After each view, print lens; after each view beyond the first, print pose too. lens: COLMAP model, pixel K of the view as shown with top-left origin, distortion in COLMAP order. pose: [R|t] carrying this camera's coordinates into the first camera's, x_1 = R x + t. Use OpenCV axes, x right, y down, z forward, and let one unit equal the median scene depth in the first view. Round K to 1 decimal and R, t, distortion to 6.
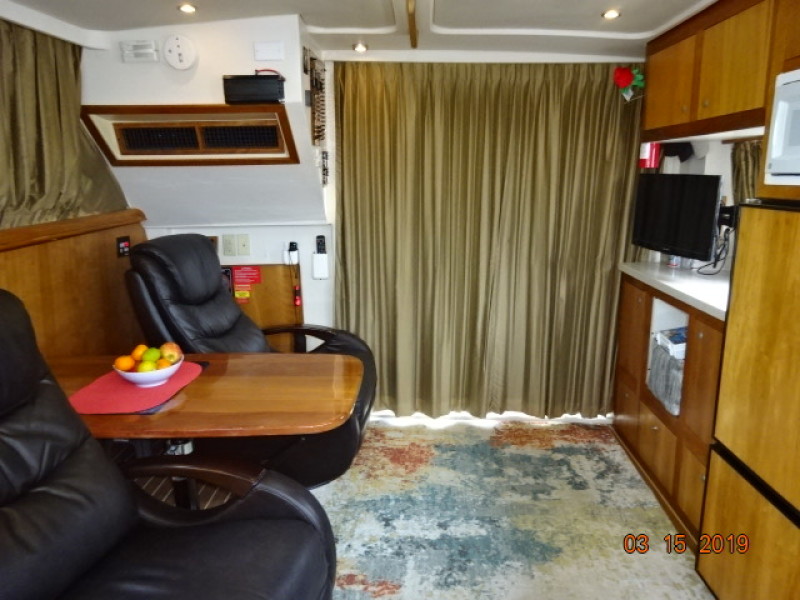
lens RADIAL K [[589.0, 0, 404.2], [0, 589.0, 298.4], [0, 0, 1]] dist [0.012560, -0.015868]
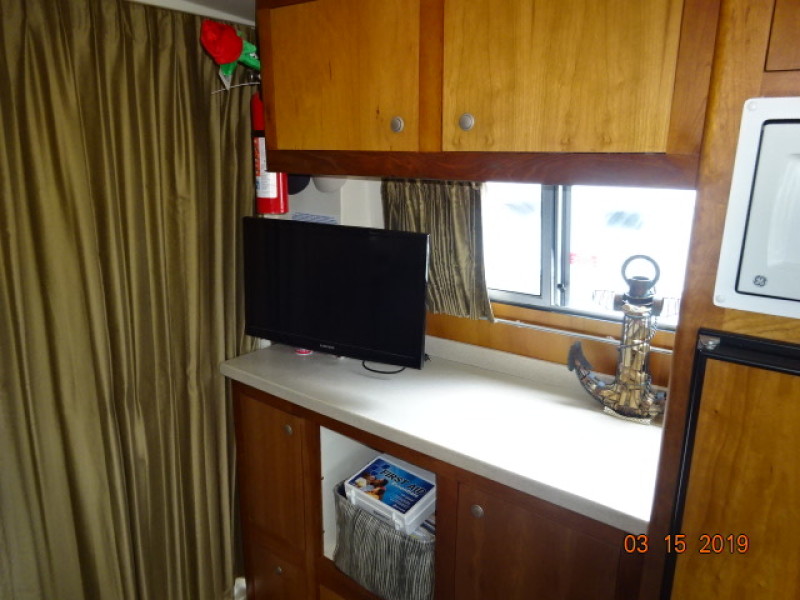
lens RADIAL K [[589.0, 0, 398.3], [0, 589.0, 302.7], [0, 0, 1]] dist [0.012560, -0.015868]
pose [[0.585343, -0.198452, 0.786123, 0.022745], [0.153307, 0.979182, 0.133036, -0.227515], [-0.796160, 0.042646, 0.603582, 0.664049]]
